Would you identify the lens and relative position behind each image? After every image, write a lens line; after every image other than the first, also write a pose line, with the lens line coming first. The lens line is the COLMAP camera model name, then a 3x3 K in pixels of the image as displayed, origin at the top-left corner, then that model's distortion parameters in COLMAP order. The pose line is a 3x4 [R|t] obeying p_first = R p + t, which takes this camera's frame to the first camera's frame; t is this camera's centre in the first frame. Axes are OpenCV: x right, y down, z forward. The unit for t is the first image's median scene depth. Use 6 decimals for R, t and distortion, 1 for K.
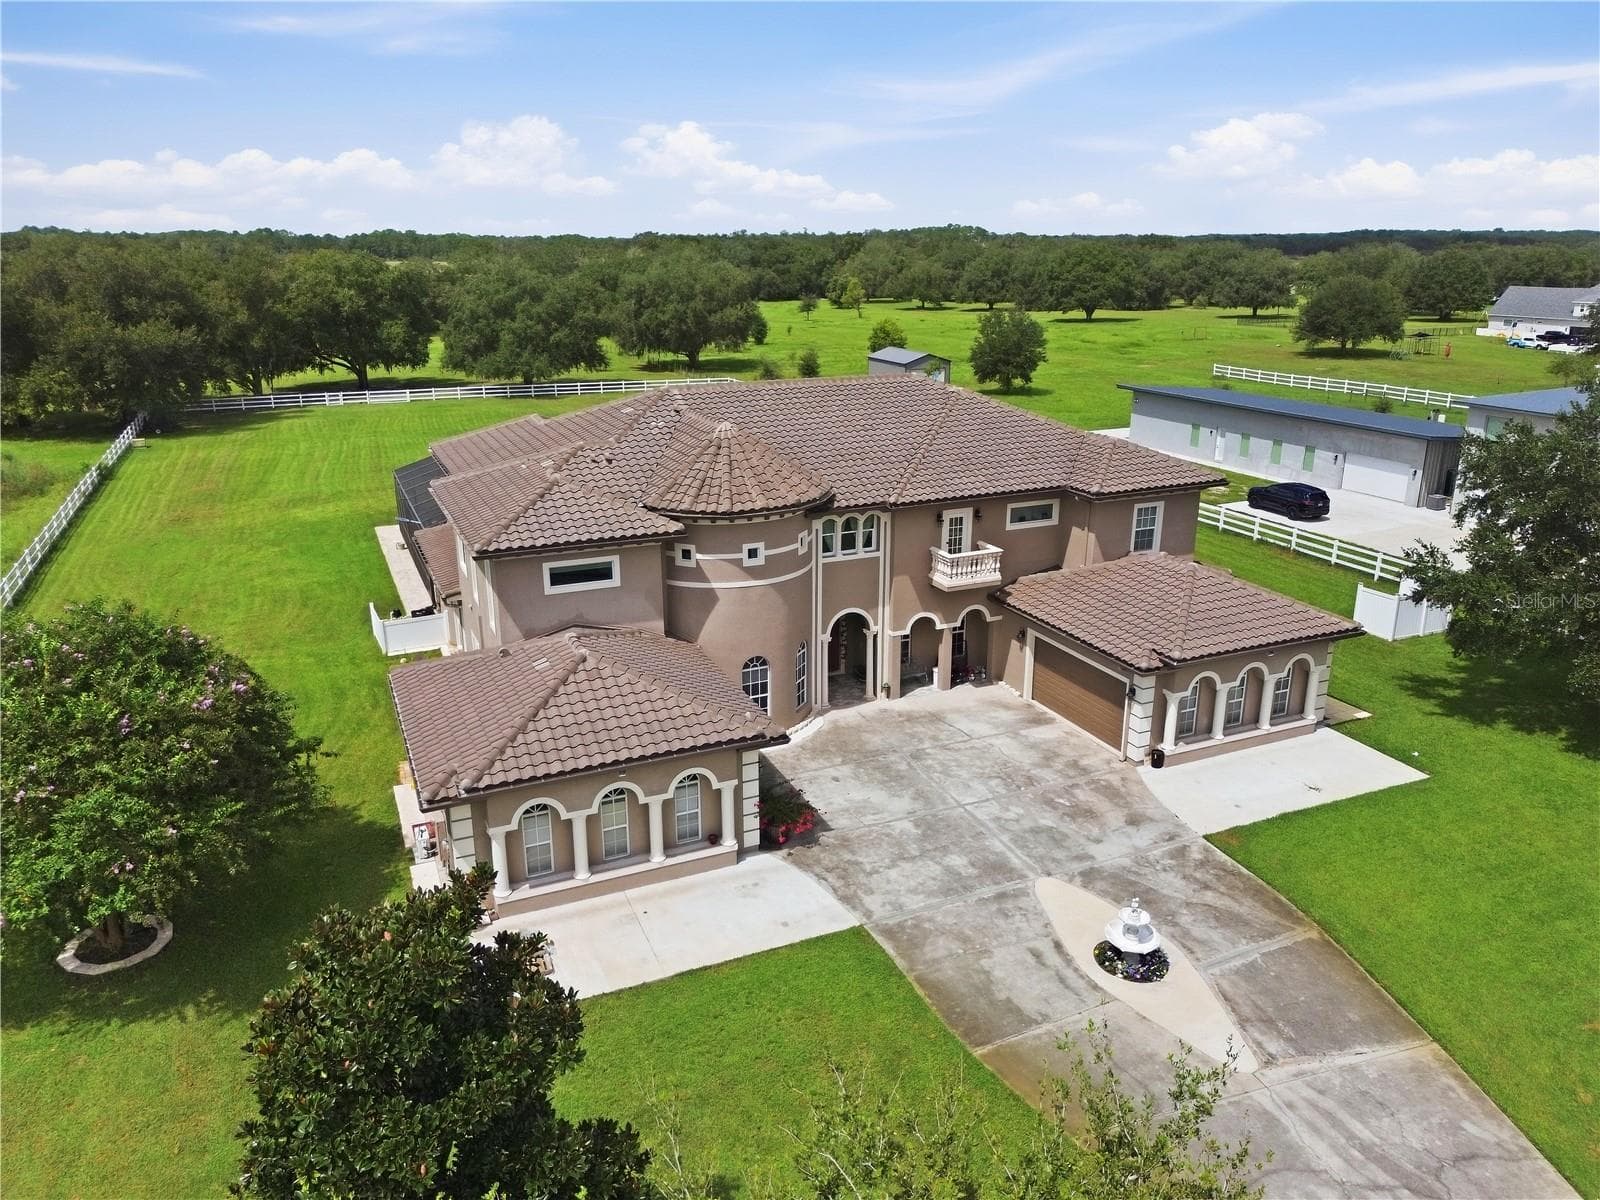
lens RADIAL K [[1120.8, 0, 798.3], [0, 1120.8, 602.9], [0, 0, 1]] dist [0.079039, -0.085138]
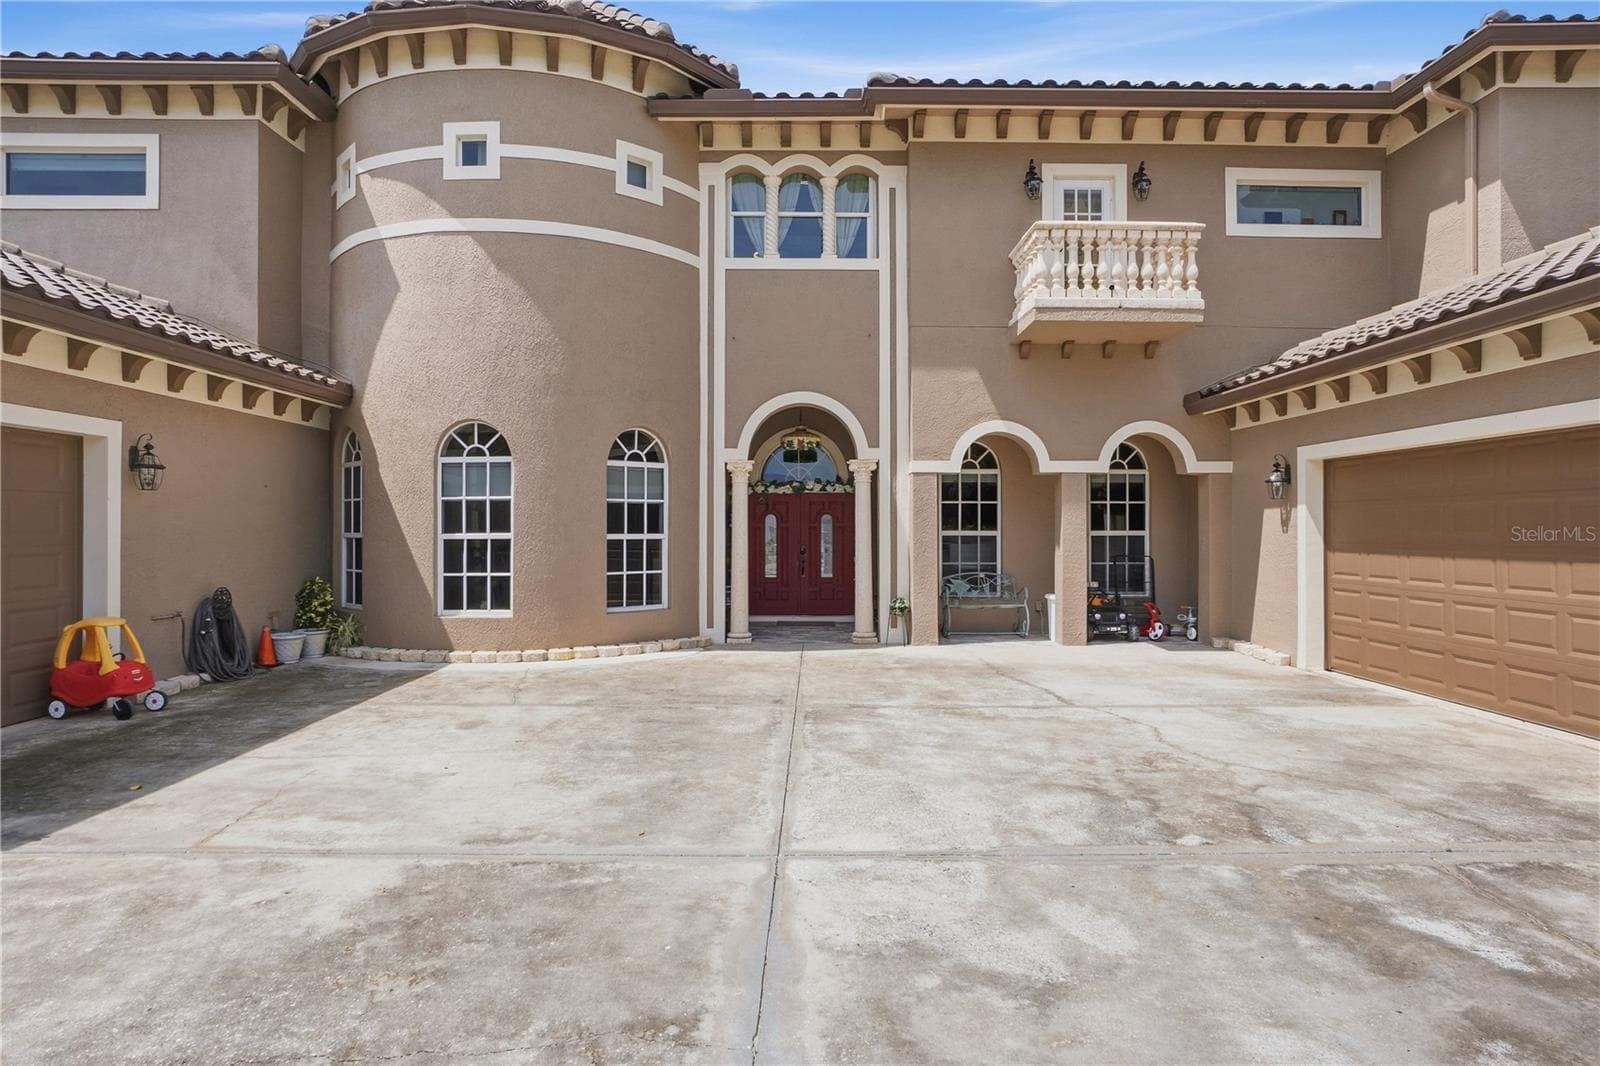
lens RADIAL K [[872.8, 0, 795.3], [0, 872.8, 523.5], [0, 0, 1]] dist [-0.030841, 0.018772]
pose [[0.917866, -0.001469, -0.396888, 0.172462], [-0.123348, 0.949417, -0.288778, 0.144630], [0.377236, 0.314015, 0.871256, 0.736514]]
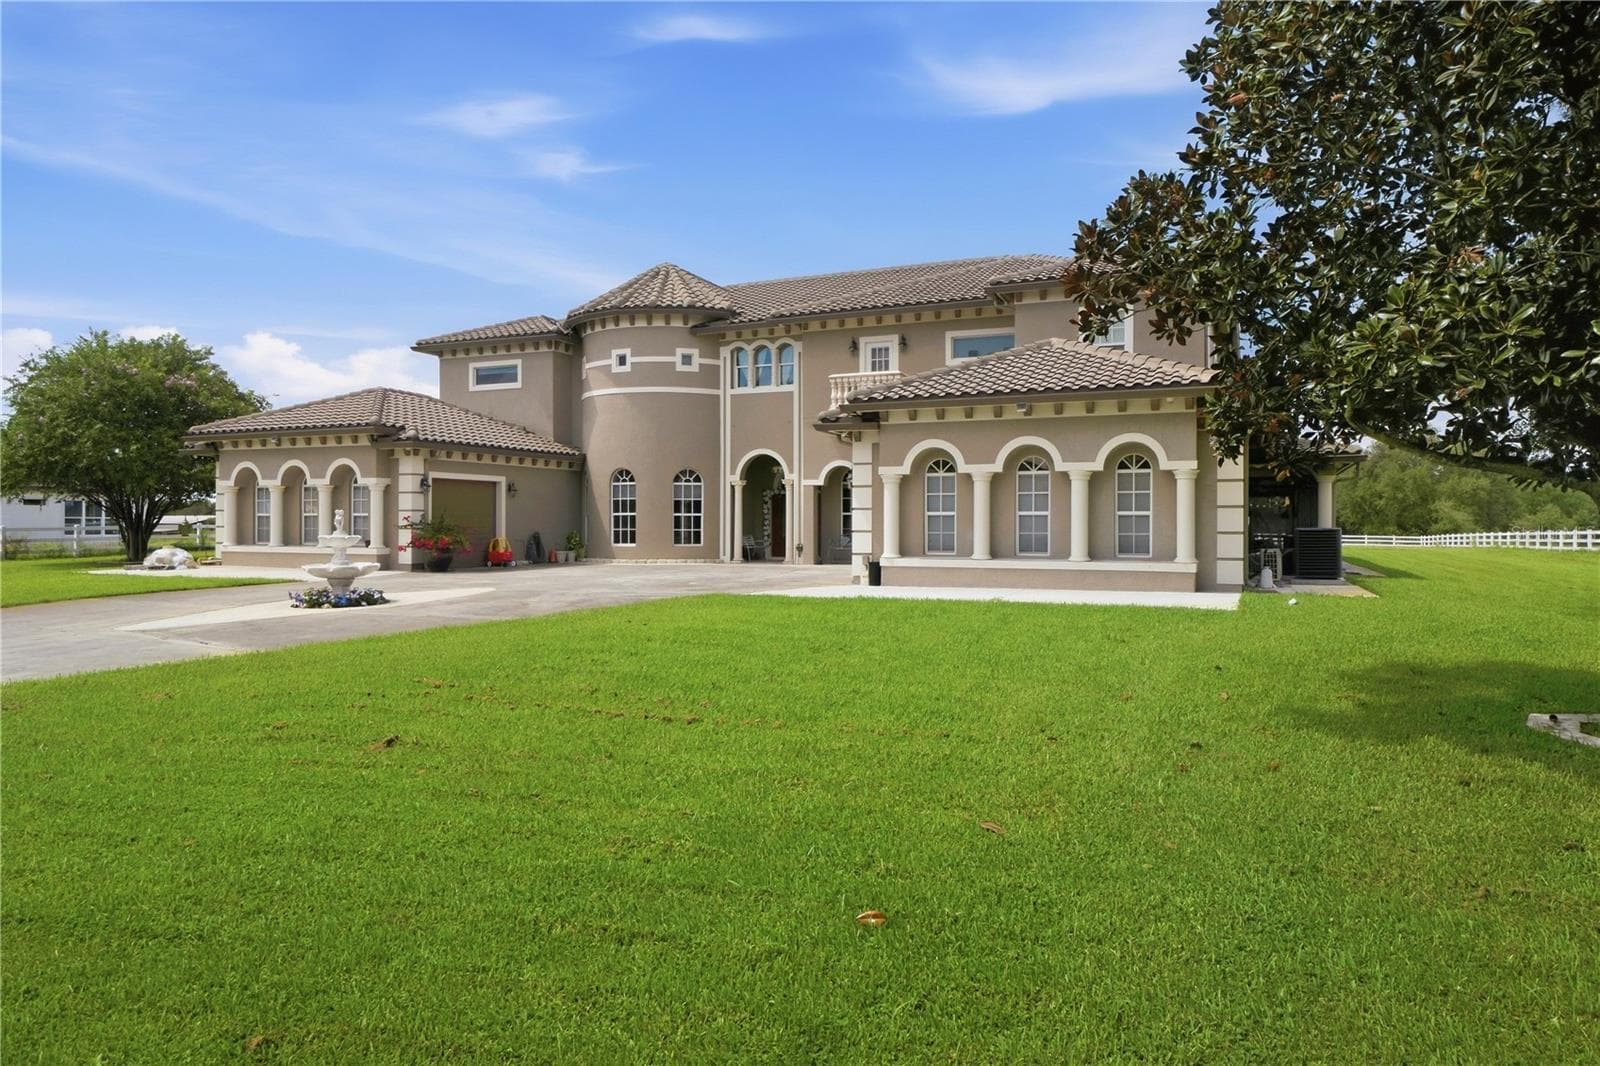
lens RADIAL K [[1006.0, 0, 795.1], [0, 1006.0, 534.6], [0, 0, 1]] dist [-0.001358, -0.011830]
pose [[0.667667, 0.009817, -0.744396, 0.673072], [-0.232032, 0.952849, -0.195549, 0.224430], [0.707377, 0.303285, 0.638463, 0.522682]]
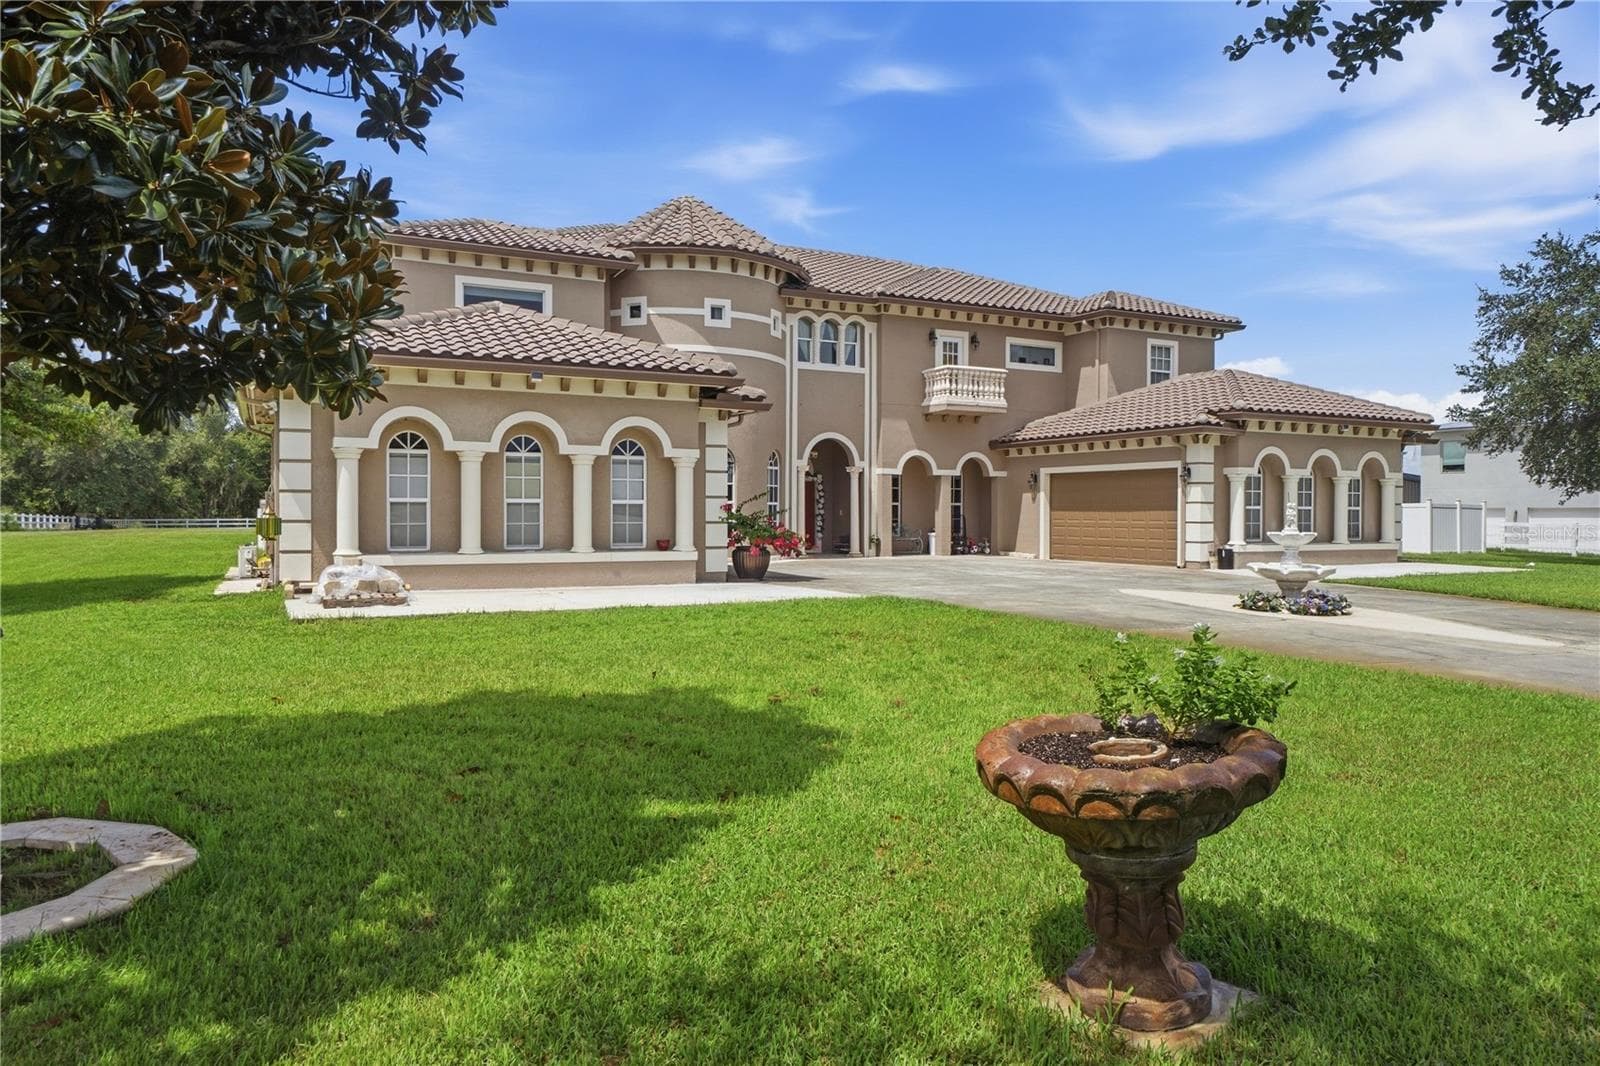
lens RADIAL K [[1069.1, 0, 796.0], [0, 1069.1, 518.5], [0, 0, 1]] dist [0.003475, -0.001956]
pose [[0.998598, 0.005085, 0.052694, -0.021024], [0.011016, 0.953630, -0.300781, 0.304734], [-0.051780, 0.300940, 0.952236, 0.267410]]
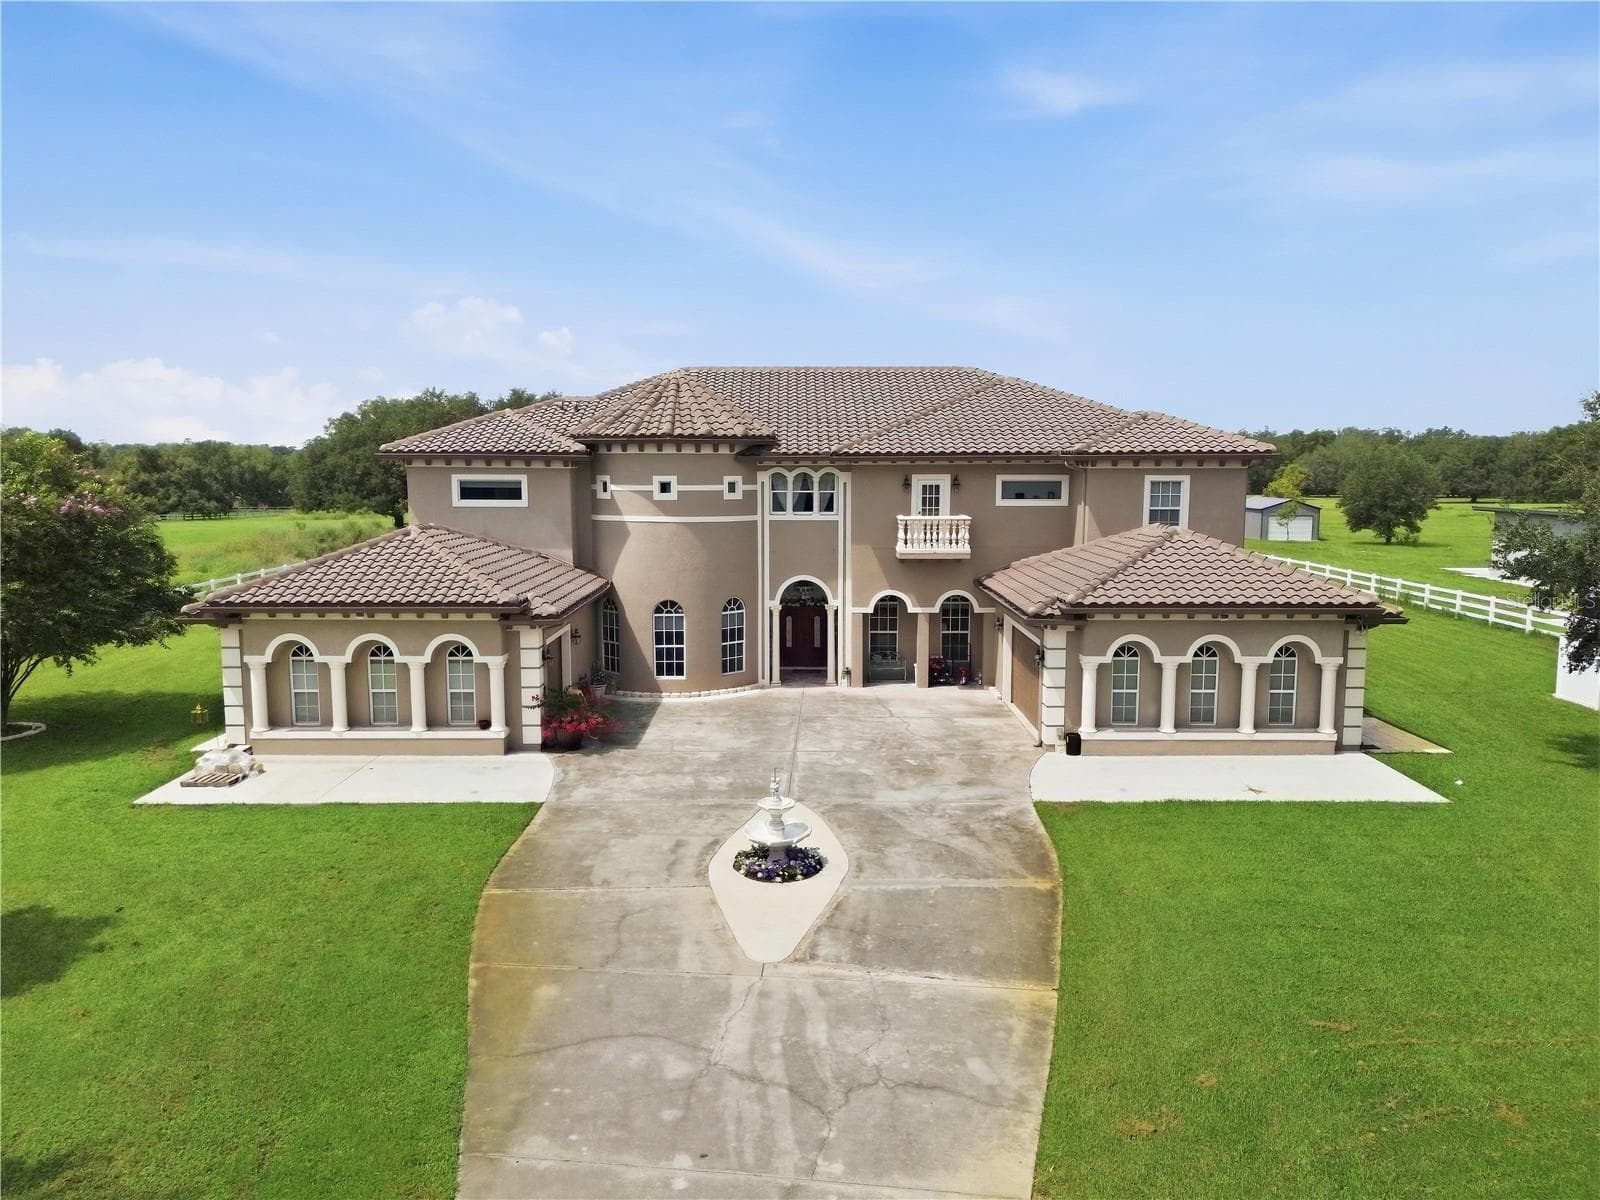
lens RADIAL K [[1120.8, 0, 802.4], [0, 1120.8, 599.1], [0, 0, 1]] dist [0.079039, -0.085138]
pose [[0.915230, 0.050668, -0.399733, 0.416677], [-0.125257, 0.978687, -0.162737, 0.174988], [0.382967, 0.199011, 0.902070, 0.172220]]
